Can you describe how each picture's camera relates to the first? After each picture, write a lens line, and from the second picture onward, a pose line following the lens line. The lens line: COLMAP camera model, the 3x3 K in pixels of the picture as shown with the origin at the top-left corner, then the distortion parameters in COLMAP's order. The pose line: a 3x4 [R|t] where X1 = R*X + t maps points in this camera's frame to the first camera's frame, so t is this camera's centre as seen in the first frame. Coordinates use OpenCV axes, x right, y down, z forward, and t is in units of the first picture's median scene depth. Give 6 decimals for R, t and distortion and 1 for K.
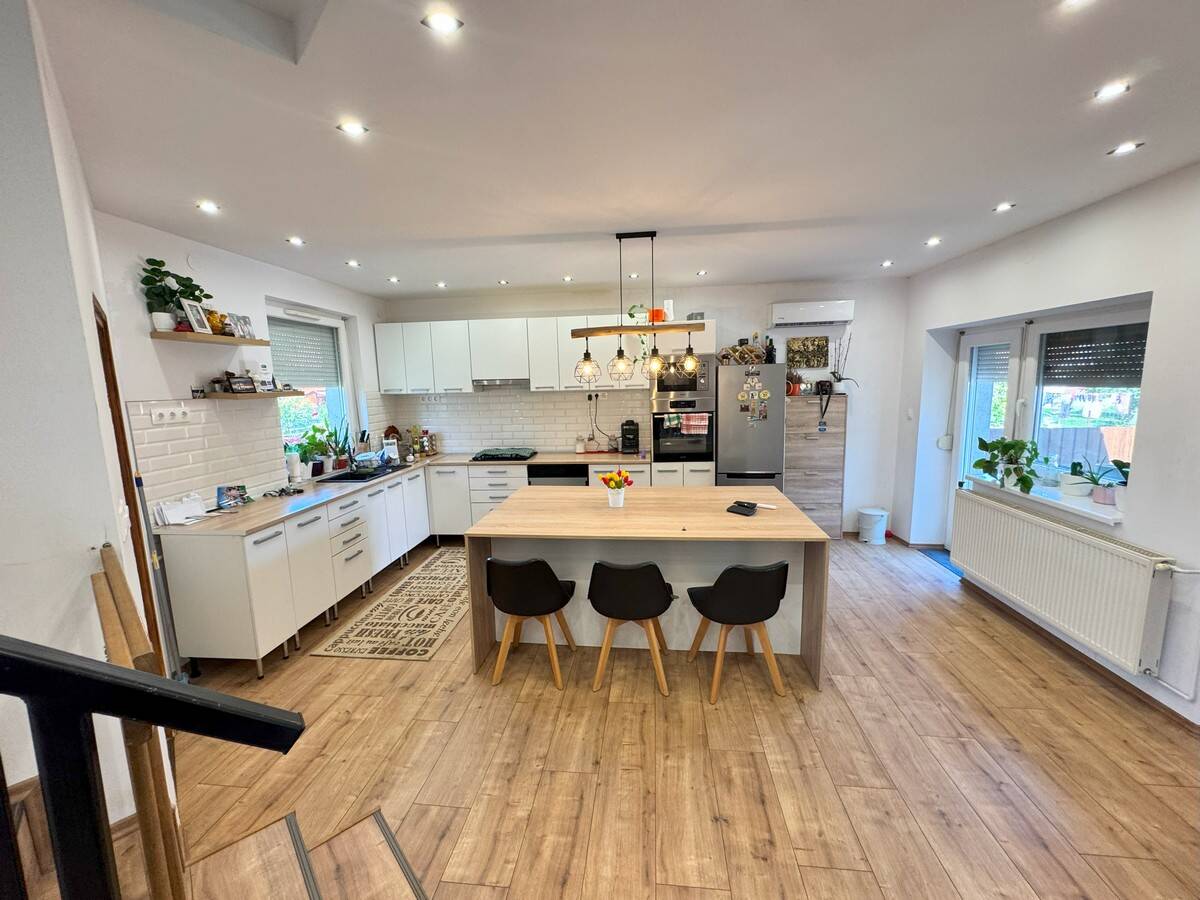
lens RADIAL K [[480.8, 0, 598.3], [0, 480.8, 448.7], [0, 0, 1]] dist [0.004457, 0.000198]
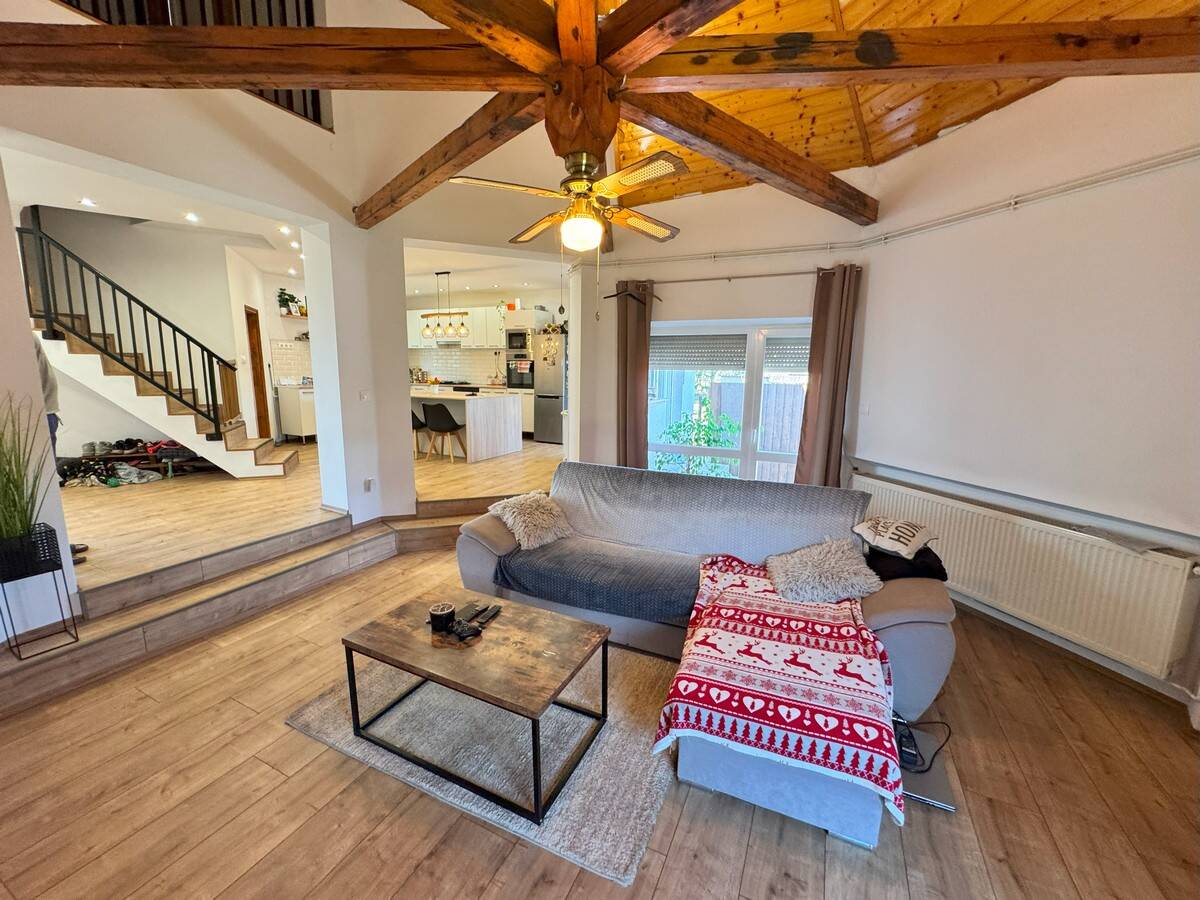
lens RADIAL K [[480.8, 0, 606.1], [0, 480.8, 447.5], [0, 0, 1]] dist [0.004457, 0.000198]
pose [[0.944600, 0.091400, -0.315240, 1.452372], [-0.083279, 0.995756, 0.039166, 0.206046], [0.317482, -0.010743, 0.948204, -0.844689]]
